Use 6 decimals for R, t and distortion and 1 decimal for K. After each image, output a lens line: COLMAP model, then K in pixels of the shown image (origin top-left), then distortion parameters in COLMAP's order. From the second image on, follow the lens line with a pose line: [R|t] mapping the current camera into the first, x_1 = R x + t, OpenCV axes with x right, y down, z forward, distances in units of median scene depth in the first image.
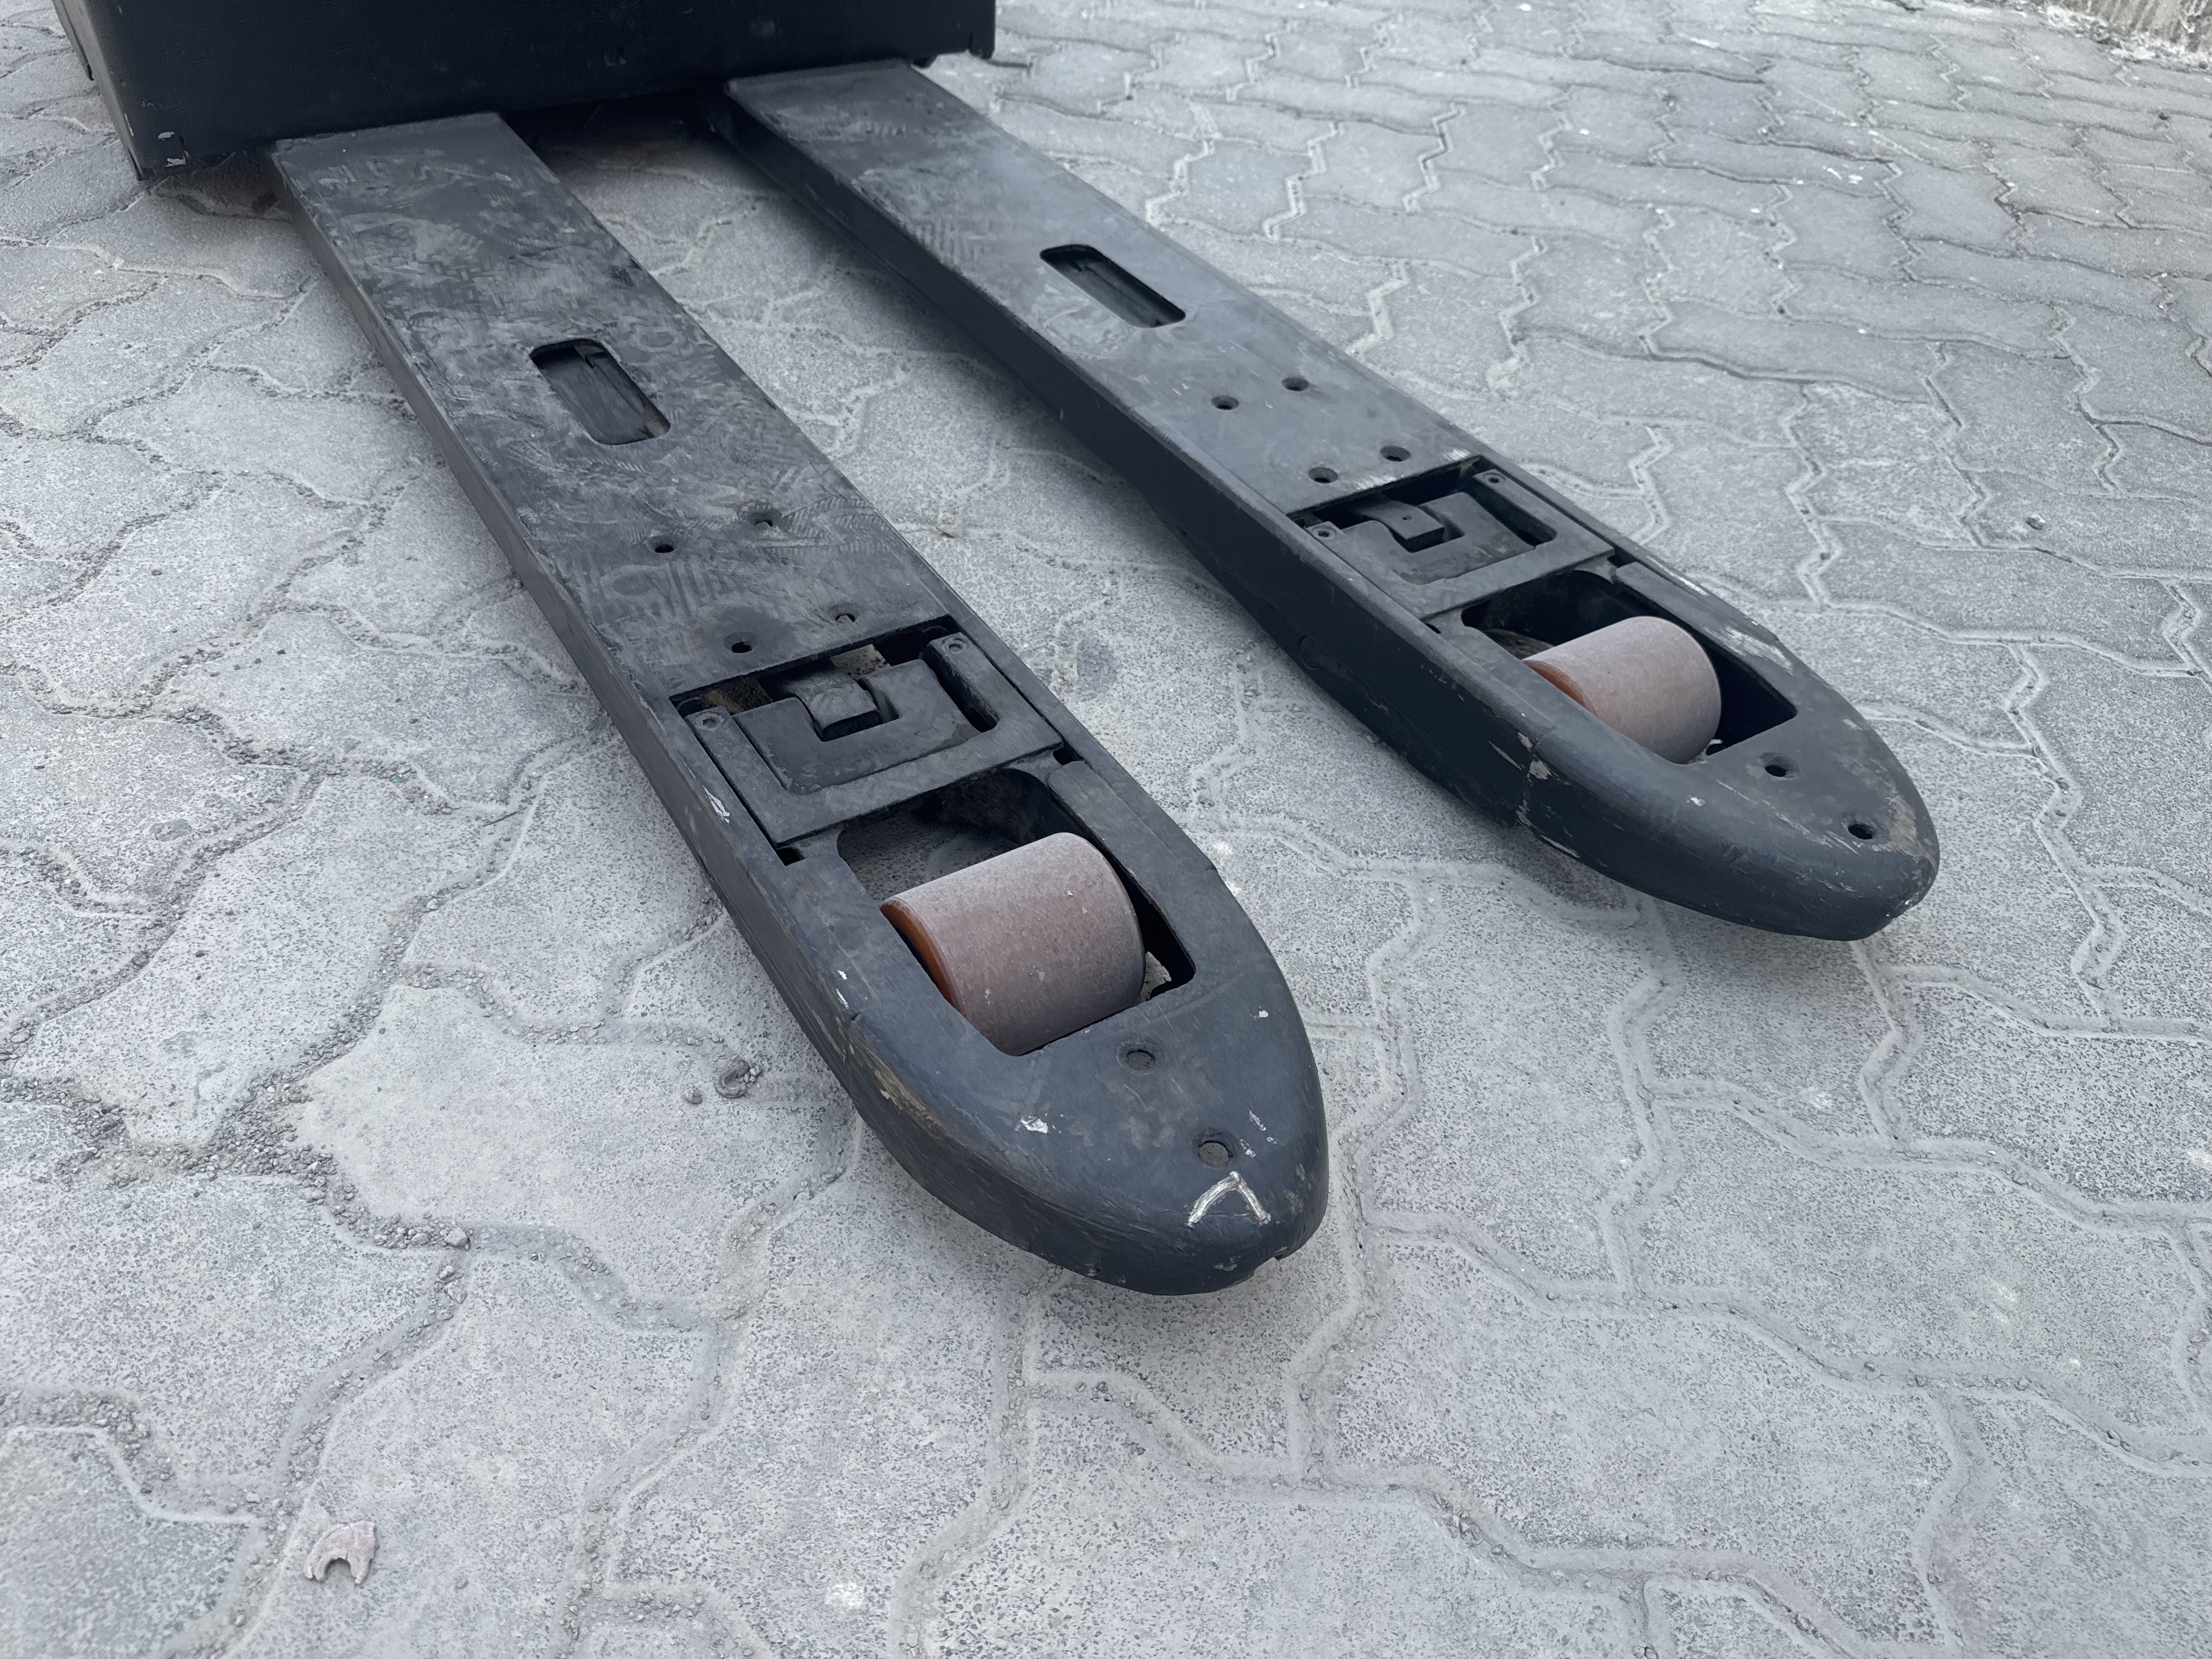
lens RADIAL K [[1595.3, 0, 1091.8], [0, 1595.3, 842.3], [0, 0, 1]] dist [-0.010362, -0.007223]
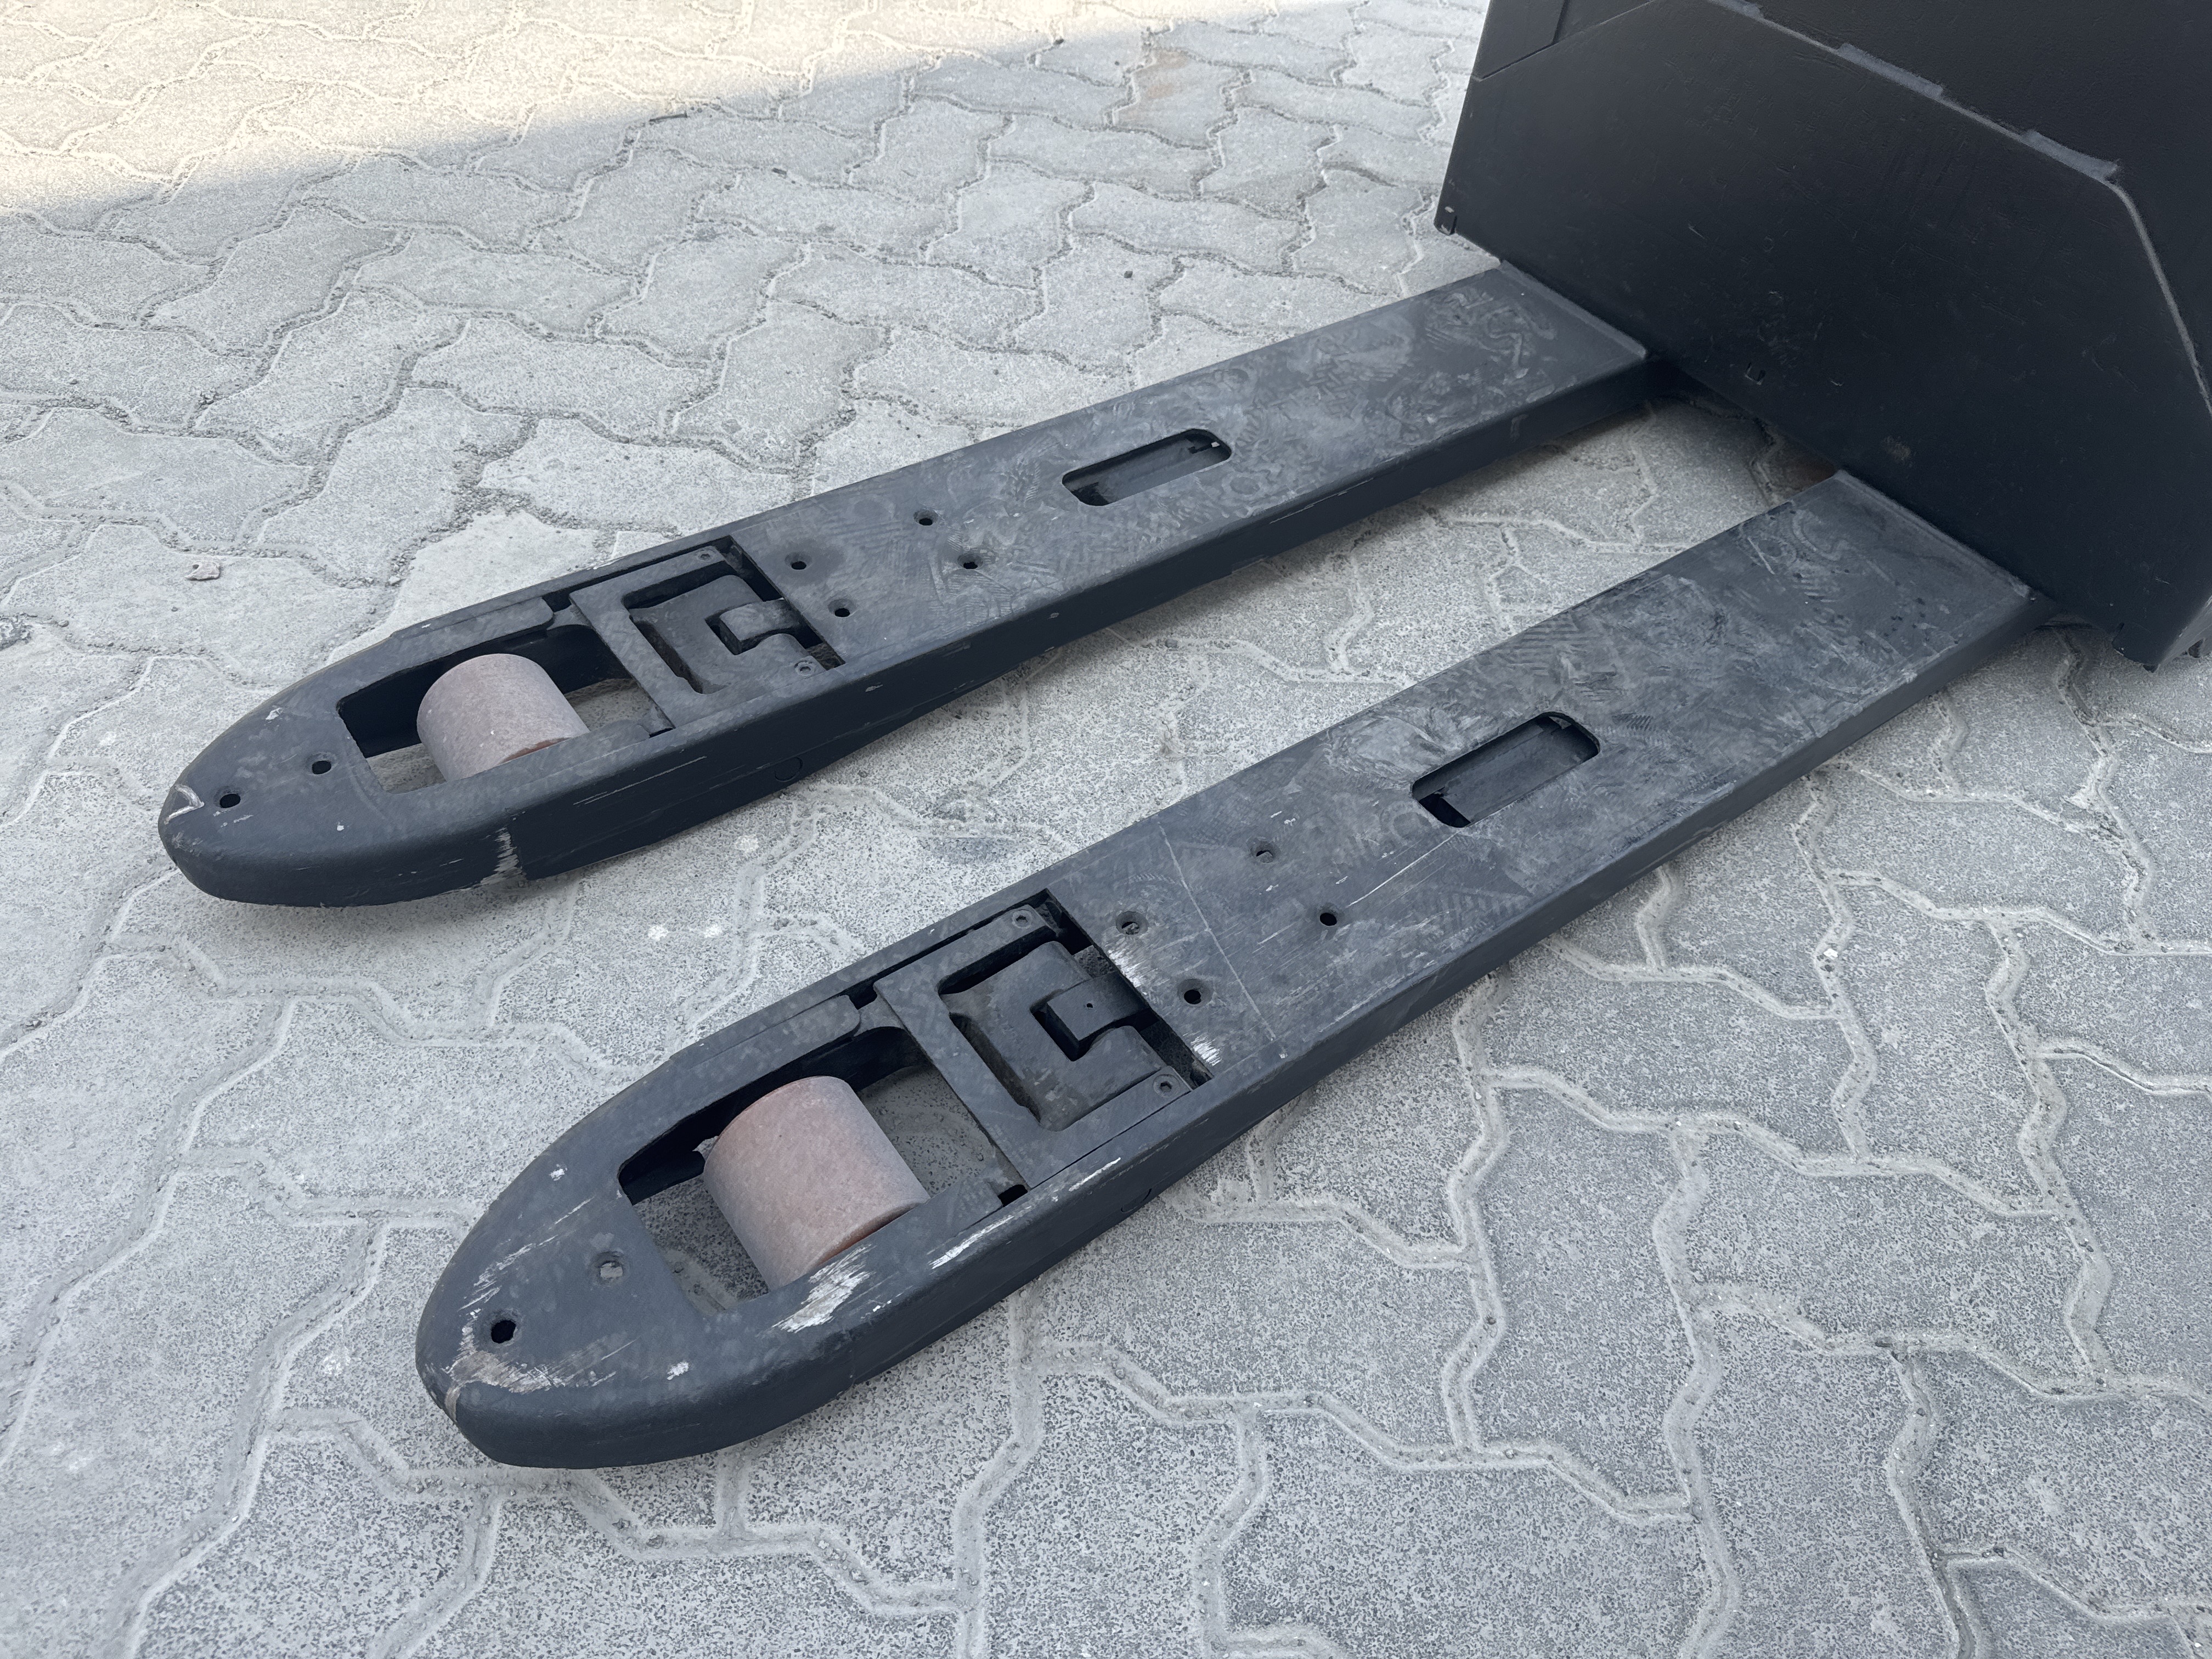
lens RADIAL K [[1577.5, 0, 1116.3], [0, 1577.5, 812.8], [0, 0, 1]] dist [0.008336, -0.024769]
pose [[0.088159, 0.693105, -0.715425, 0.693218], [-0.738624, 0.527370, 0.419899, -0.591091], [0.668328, 0.491413, 0.558436, 0.406996]]
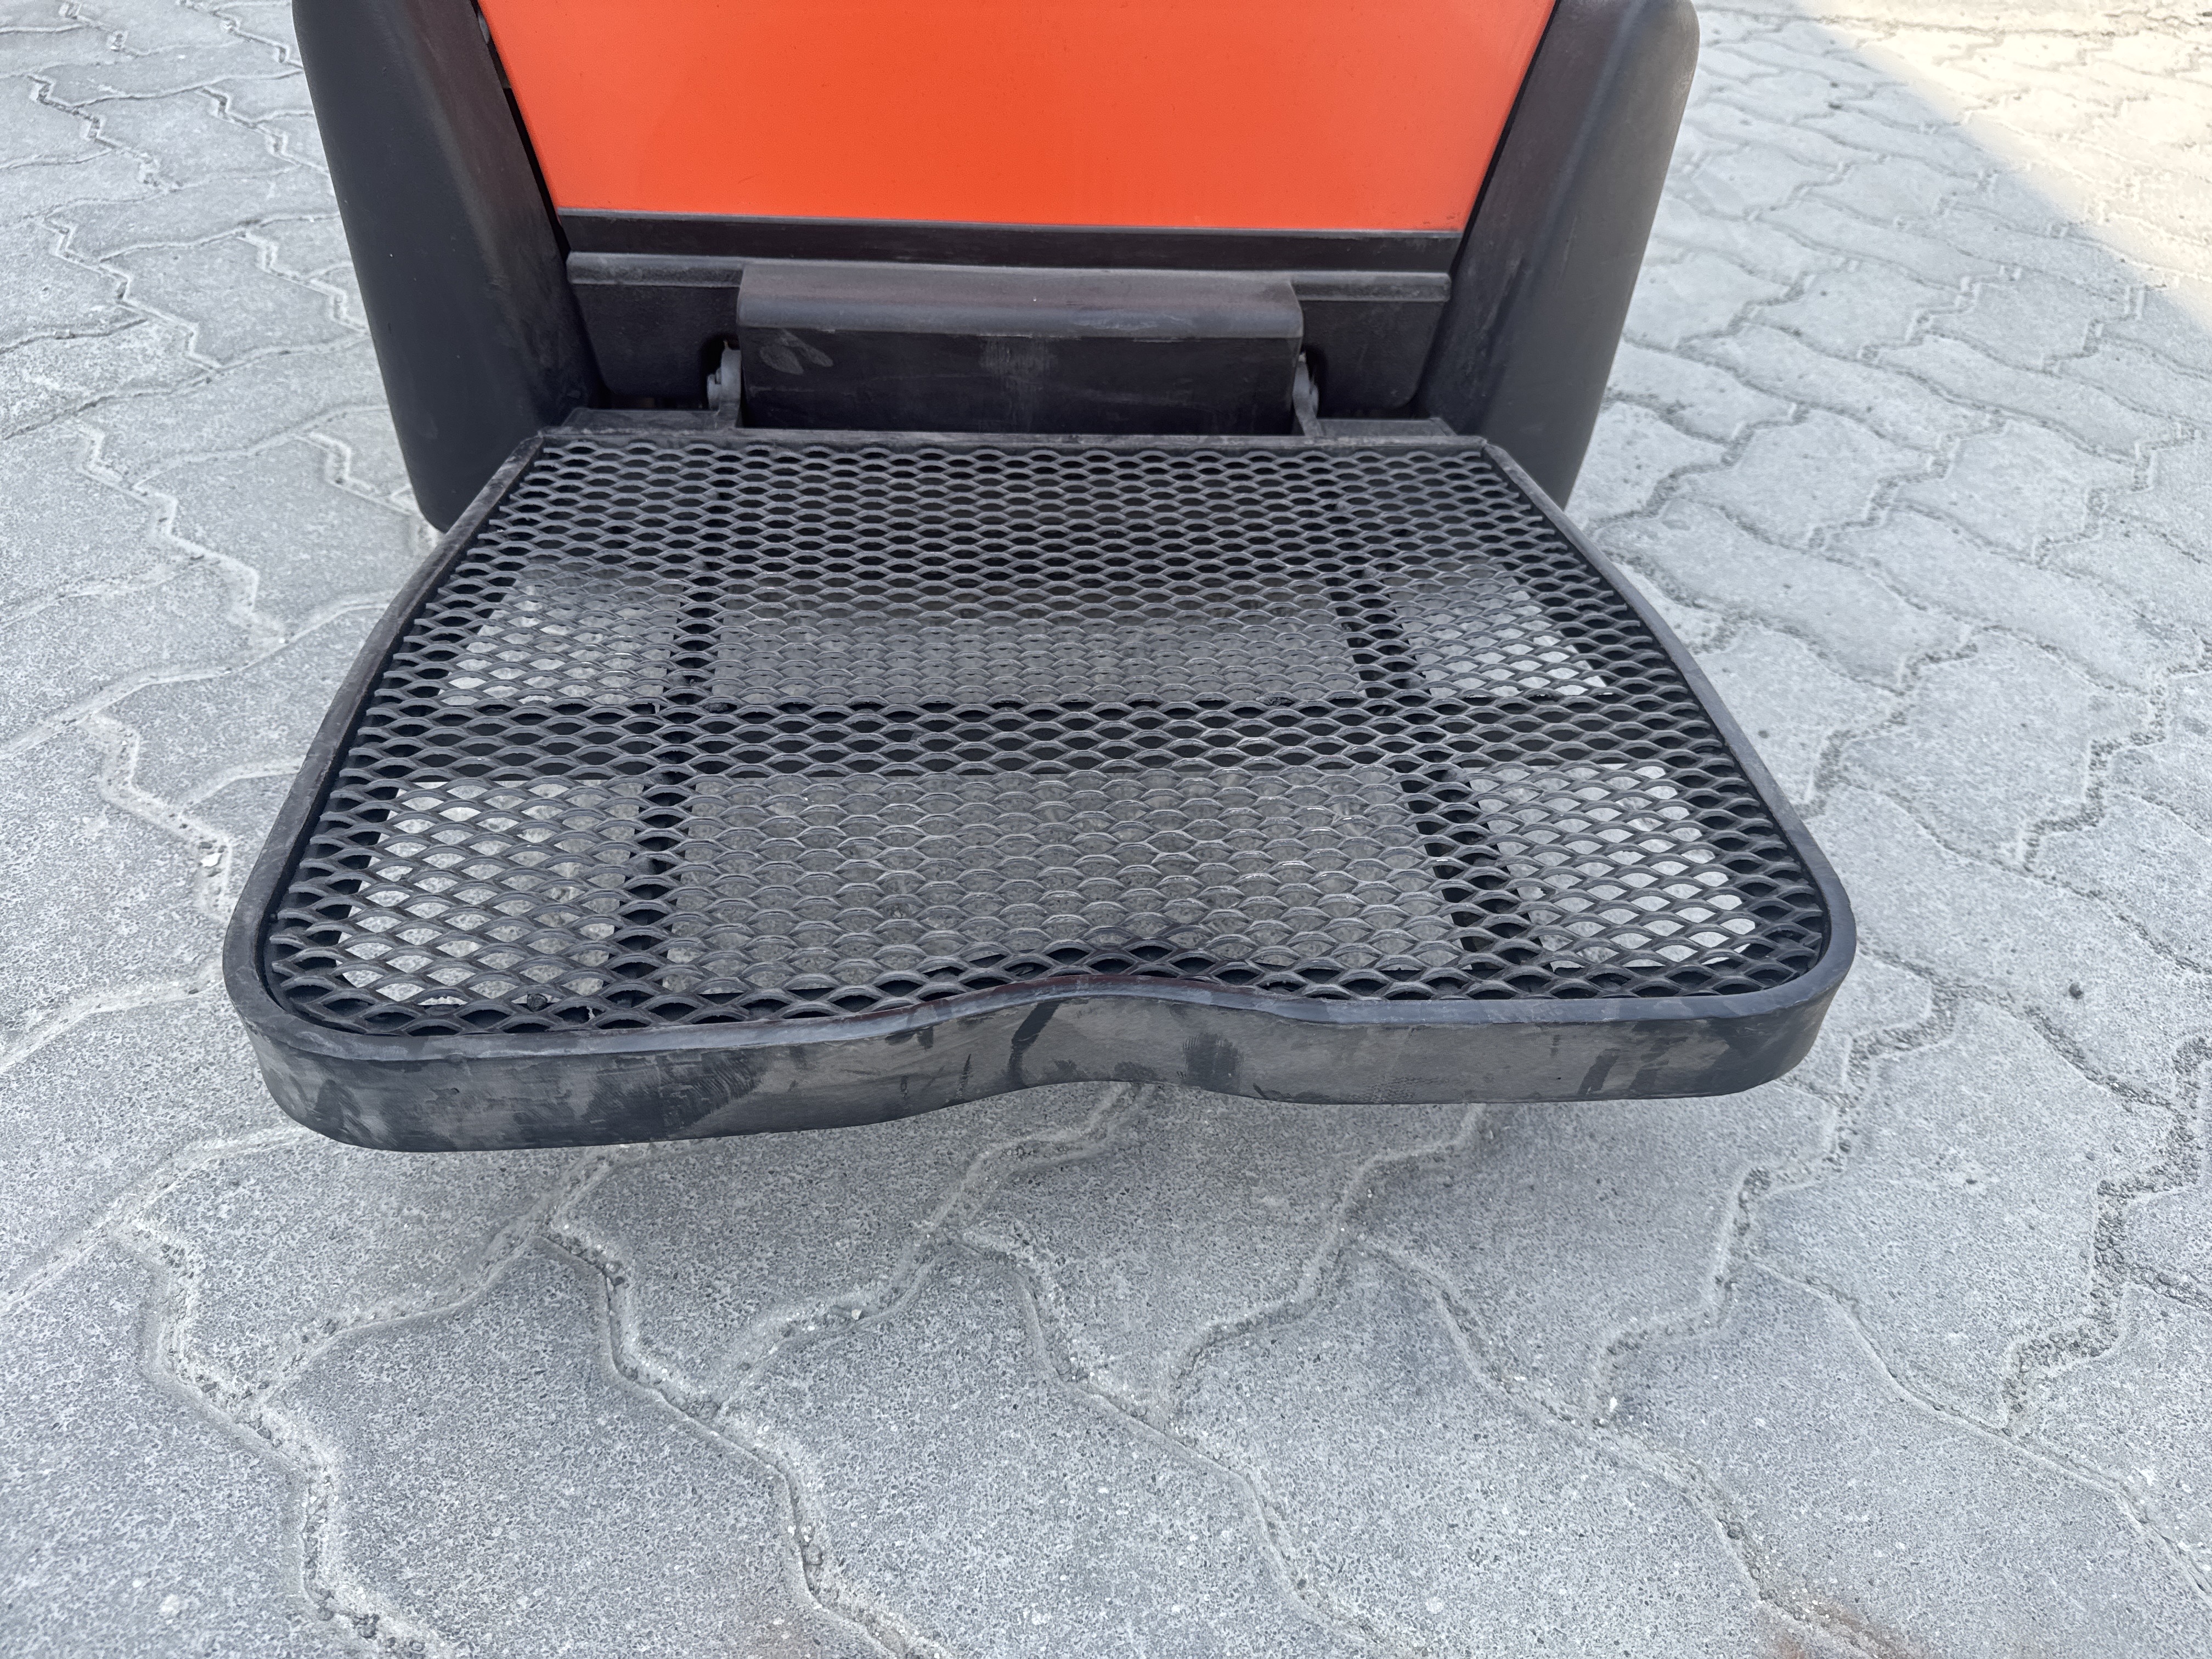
lens RADIAL K [[1564.7, 0, 1115.3], [0, 1564.7, 834.2], [0, 0, 1]] dist [-0.002942, -0.011178]
pose [[-0.873384, -0.403814, 0.272277, -0.474328], [0.226243, 0.158682, 0.961059, -1.062703], [-0.431294, 0.900974, -0.047230, 1.147201]]
